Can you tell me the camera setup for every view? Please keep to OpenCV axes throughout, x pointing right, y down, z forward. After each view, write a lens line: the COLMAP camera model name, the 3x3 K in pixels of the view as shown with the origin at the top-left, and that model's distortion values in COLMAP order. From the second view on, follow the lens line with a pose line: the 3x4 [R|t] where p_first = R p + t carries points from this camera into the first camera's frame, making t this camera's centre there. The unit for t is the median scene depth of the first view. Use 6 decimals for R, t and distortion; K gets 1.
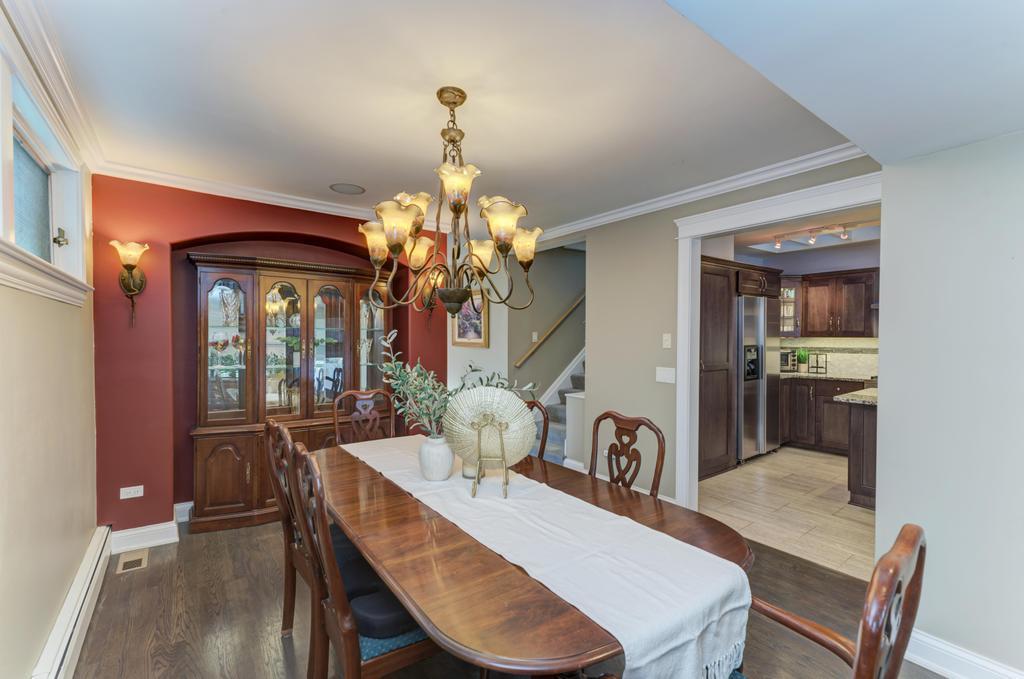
lens RADIAL K [[450.9, 0, 508.8], [0, 450.9, 338.1], [0, 0, 1]] dist [0.002496, 0.000161]
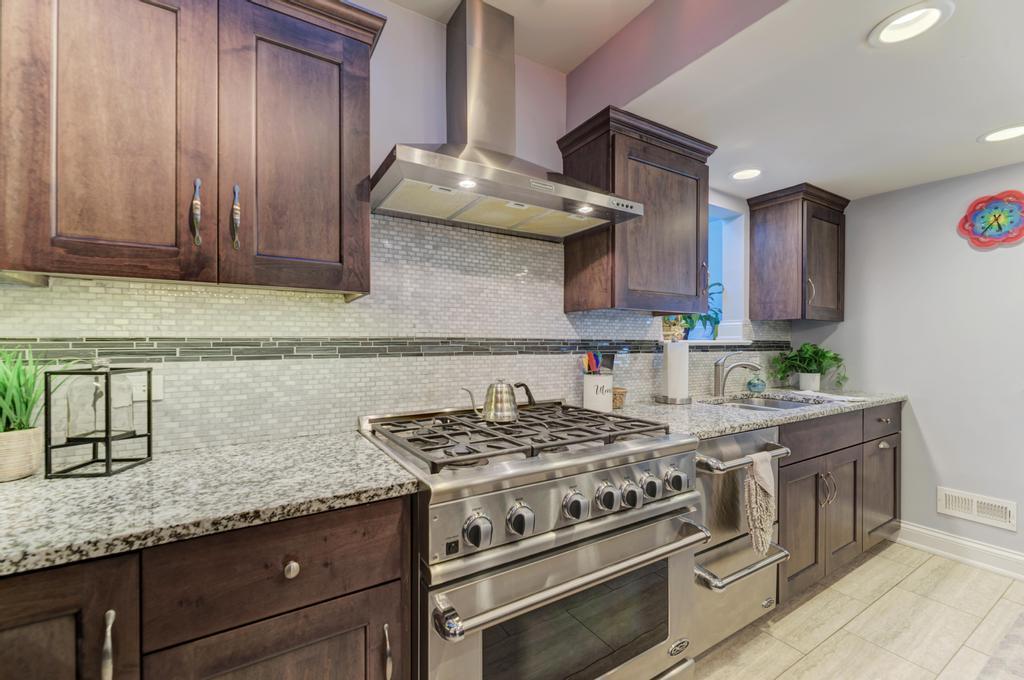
lens RADIAL K [[423.6, 0, 509.1], [0, 423.6, 346.7], [0, 0, 1]] dist [0.000248, -0.000289]
pose [[0.084727, -0.002661, 0.996401, 0.523240], [0.018206, 0.999834, 0.001122, 0.028355], [-0.996238, 0.018046, 0.084762, 0.820614]]
